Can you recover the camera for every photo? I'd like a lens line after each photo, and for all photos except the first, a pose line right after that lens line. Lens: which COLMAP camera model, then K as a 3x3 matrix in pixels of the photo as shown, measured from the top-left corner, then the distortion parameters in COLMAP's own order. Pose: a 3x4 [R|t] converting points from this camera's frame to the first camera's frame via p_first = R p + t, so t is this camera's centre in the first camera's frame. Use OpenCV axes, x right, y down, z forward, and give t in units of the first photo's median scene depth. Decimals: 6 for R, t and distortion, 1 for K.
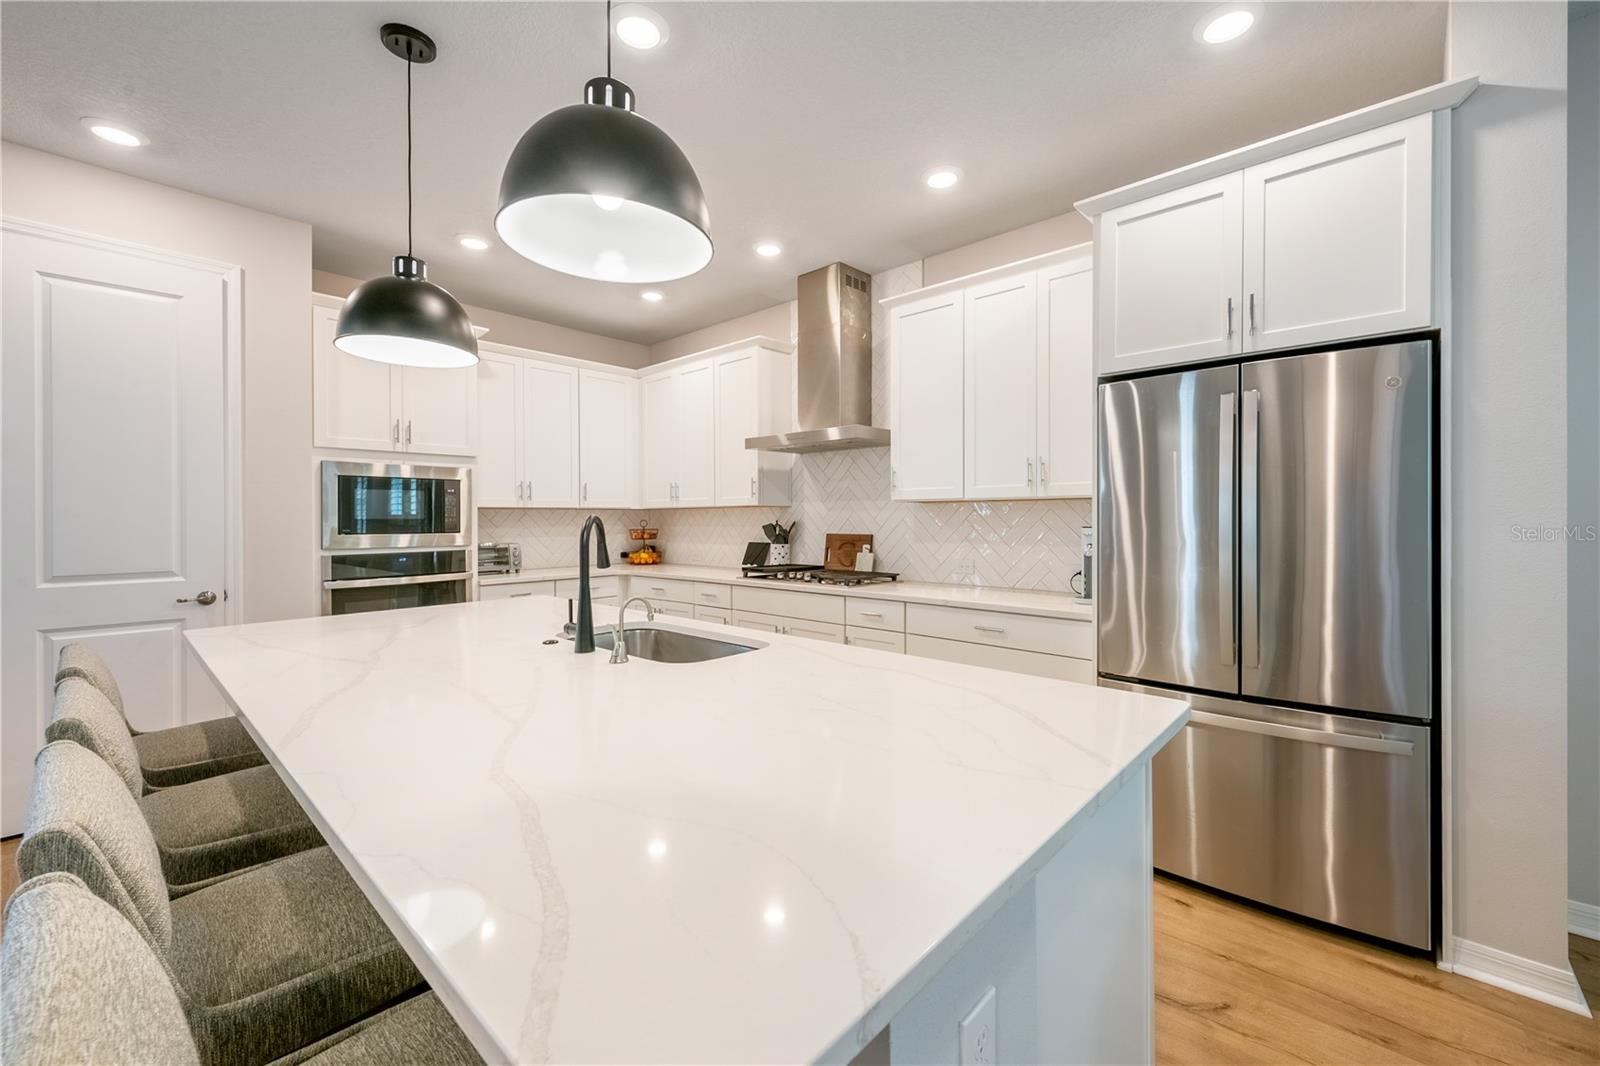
lens RADIAL K [[640.3, 0, 784.5], [0, 640.3, 523.2], [0, 0, 1]] dist [-0.004056, -0.000817]
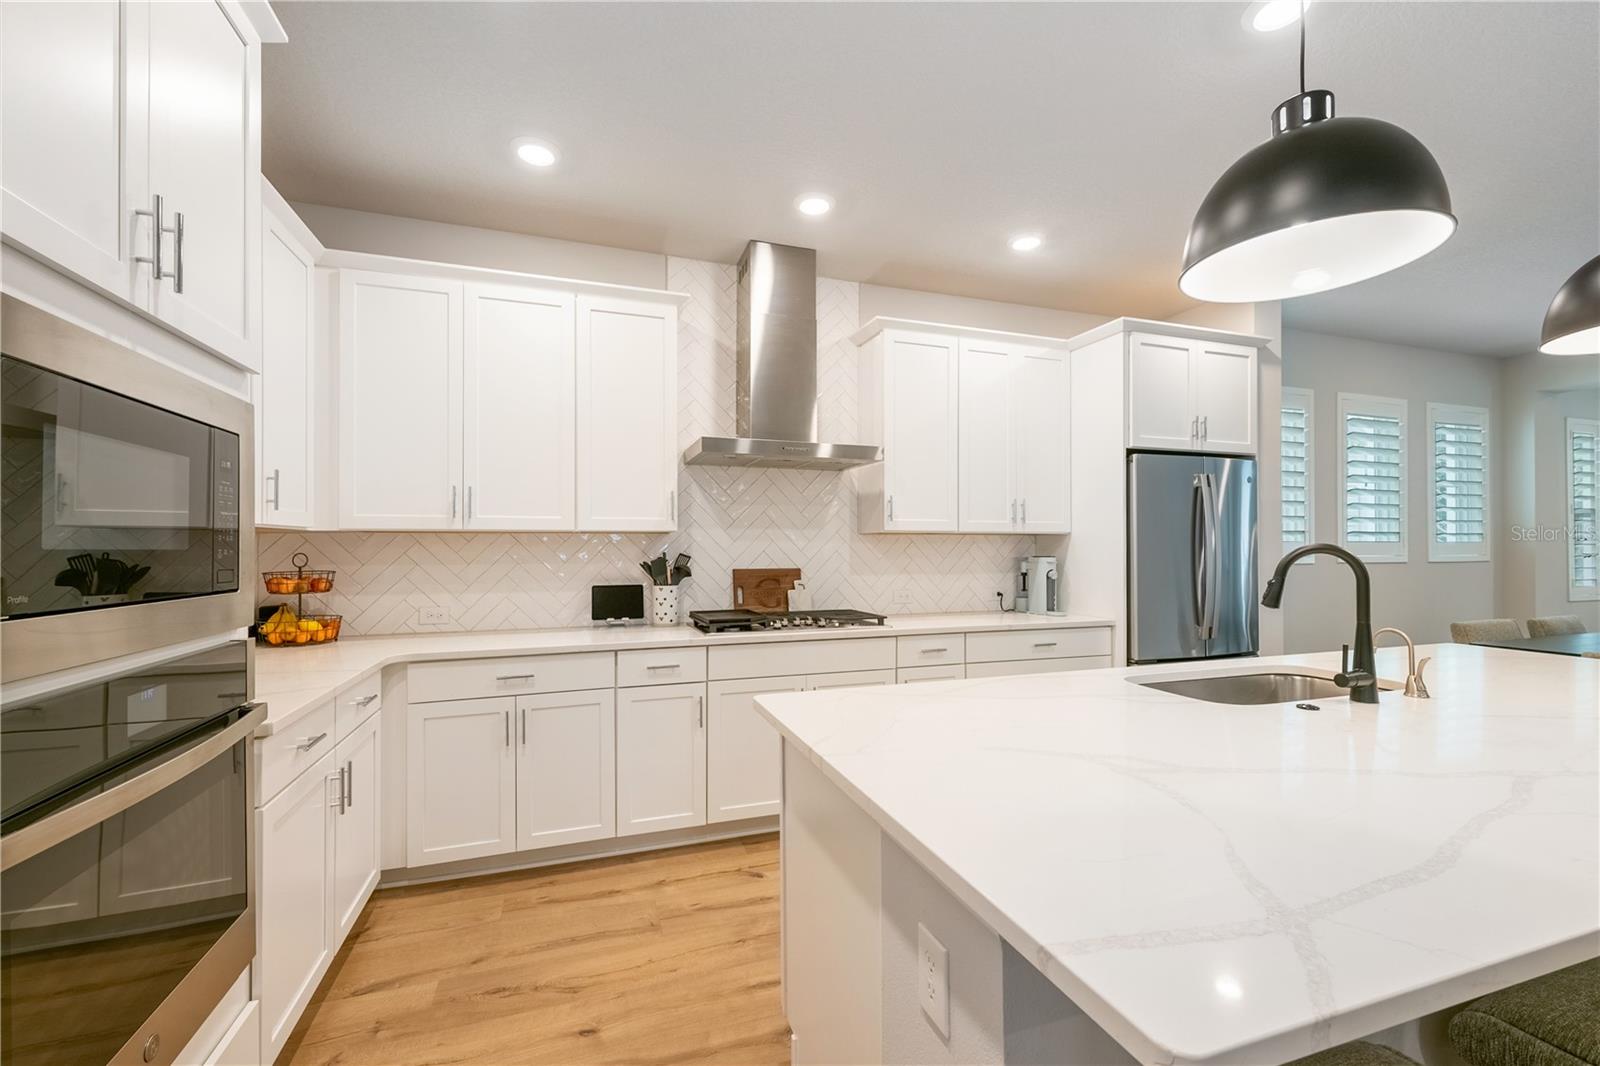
lens RADIAL K [[640.3, 0, 772.5], [0, 640.3, 545.0], [0, 0, 1]] dist [-0.004056, -0.000817]
pose [[0.478097, 0.008414, 0.878267, -0.653524], [0.008648, 0.999861, -0.014287, -0.002282], [-0.878265, 0.014426, 0.477957, 0.610626]]
